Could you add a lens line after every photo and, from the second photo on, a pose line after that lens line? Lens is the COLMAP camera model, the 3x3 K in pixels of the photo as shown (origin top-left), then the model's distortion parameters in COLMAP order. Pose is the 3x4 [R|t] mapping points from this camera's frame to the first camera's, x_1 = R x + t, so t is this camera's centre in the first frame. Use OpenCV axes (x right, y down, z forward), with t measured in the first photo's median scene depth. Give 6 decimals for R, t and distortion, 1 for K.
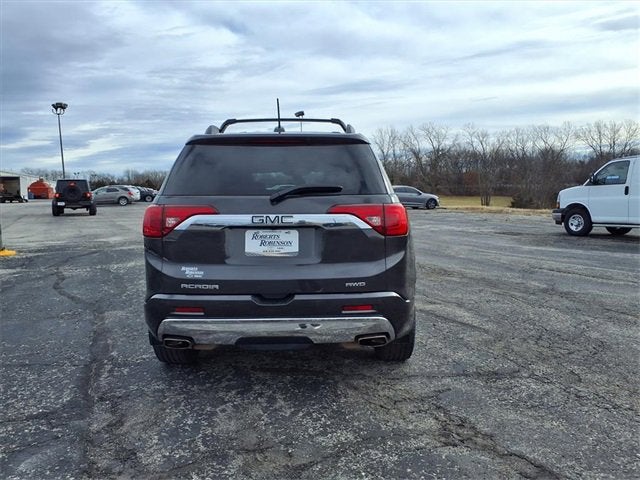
lens RADIAL K [[516.0, 0, 319.5], [0, 516.0, 242.7], [0, 0, 1]] dist [0.045307, -0.061970]
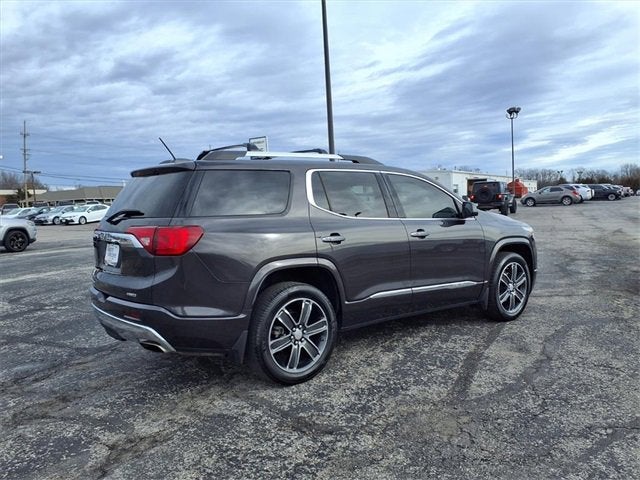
lens RADIAL K [[518.3, 0, 319.2], [0, 518.3, 256.1], [0, 0, 1]] dist [0.012955, -0.014427]
pose [[0.624916, 0.079085, -0.776676, 1.159950], [-0.055494, 0.996839, 0.056852, -0.090836], [0.778717, 0.007573, 0.627330, 0.549095]]
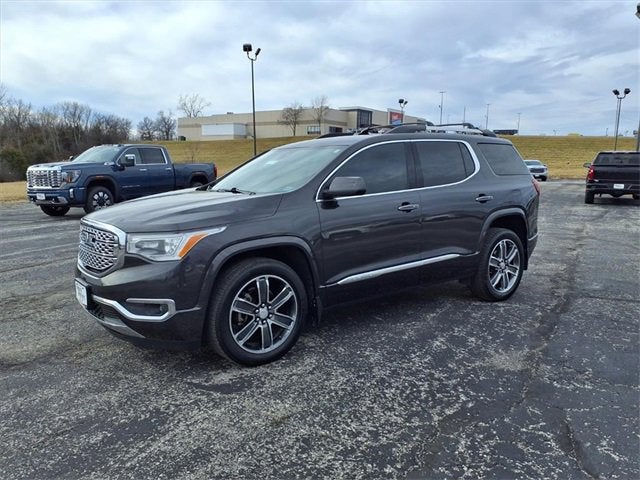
lens RADIAL K [[515.2, 0, 320.2], [0, 515.2, 239.2], [0, 0, 1]] dist [0.043642, -0.072257]
pose [[-0.611147, -0.097452, 0.785495, -1.316833], [0.086327, 0.978265, 0.188533, -0.279346], [-0.786796, 0.183031, -0.589451, 2.712417]]
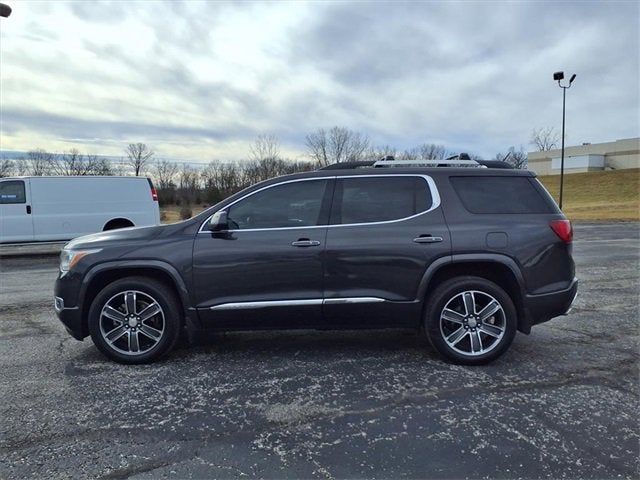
lens RADIAL K [[515.2, 0, 320.2], [0, 515.2, 239.2], [0, 0, 1]] dist [0.043642, -0.072257]
pose [[0.002920, -0.058501, 0.998283, -1.738293], [0.099328, 0.993367, 0.057922, -0.169232], [-0.995050, 0.098988, 0.008712, 1.641357]]
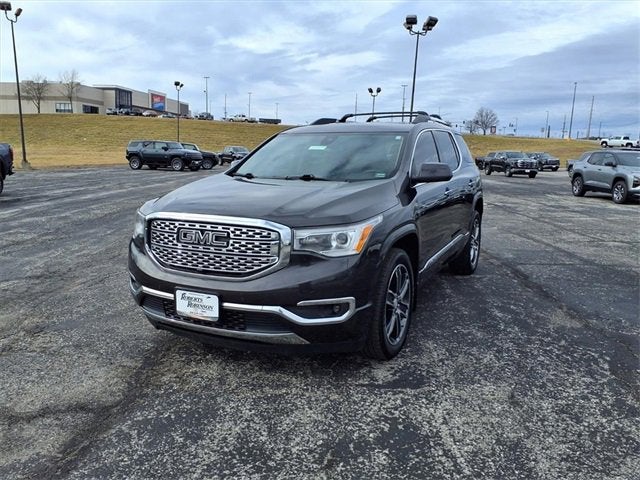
lens RADIAL K [[515.2, 0, 320.2], [0, 515.2, 239.2], [0, 0, 1]] dist [0.043642, -0.072257]
pose [[-0.895807, -0.073390, 0.438342, -0.697536], [0.040083, 0.968912, 0.244137, -0.327270], [-0.442632, 0.236270, -0.865017, 3.167428]]
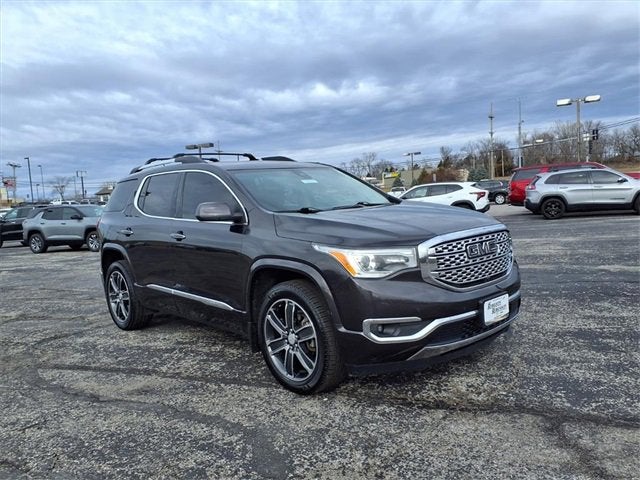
lens RADIAL K [[515.1, 0, 320.4], [0, 515.1, 251.8], [0, 0, 1]] dist [0.011705, -0.014011]
pose [[-0.734089, 0.138259, -0.664829, 0.847013], [0.015680, 0.982243, 0.186955, -0.298412], [0.678872, 0.126817, -0.723222, 2.966981]]
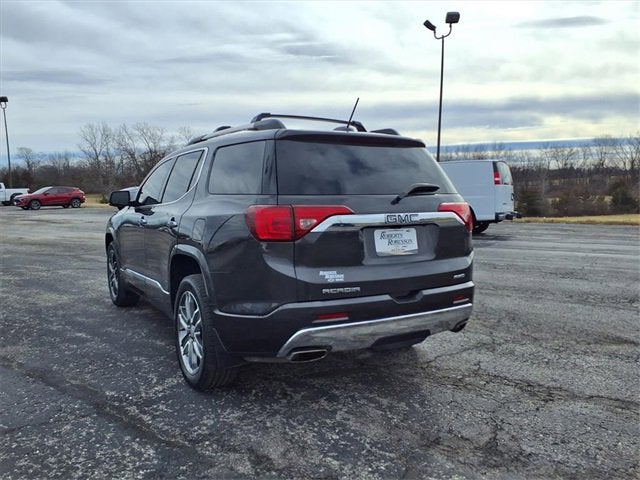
lens RADIAL K [[515.2, 0, 320.2], [0, 515.2, 239.2], [0, 0, 1]] dist [0.043642, -0.072257]
pose [[0.853579, -0.040772, 0.519366, -0.696373], [0.046620, 0.998911, 0.001797, -0.011935], [-0.518873, 0.022679, 0.854550, 0.197602]]
